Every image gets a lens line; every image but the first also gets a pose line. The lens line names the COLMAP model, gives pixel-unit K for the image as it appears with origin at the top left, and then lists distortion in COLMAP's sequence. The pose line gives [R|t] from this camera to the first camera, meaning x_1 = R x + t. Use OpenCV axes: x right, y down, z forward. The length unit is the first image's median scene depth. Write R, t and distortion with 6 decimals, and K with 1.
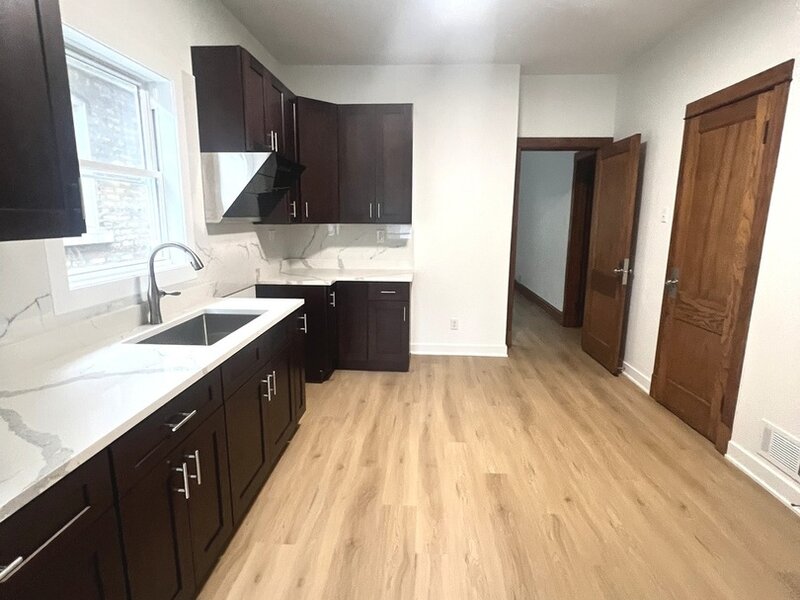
lens RADIAL K [[435.3, 0, 398.3], [0, 435.3, 298.5], [0, 0, 1]] dist [-0.002438, -0.000692]
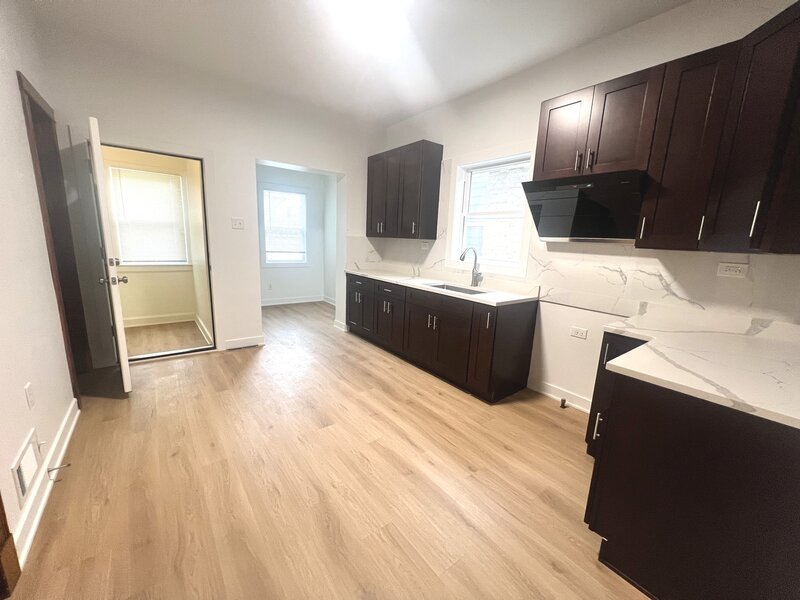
lens RADIAL K [[322.6, 0, 398.1], [0, 322.6, 303.4], [0, 0, 1]] dist [0.000675, -0.000023]
pose [[-0.759014, 0.089400, -0.644907, 0.568044], [-0.167659, 0.930285, 0.326284, -0.244081], [0.629117, 0.355778, -0.691110, 1.459088]]
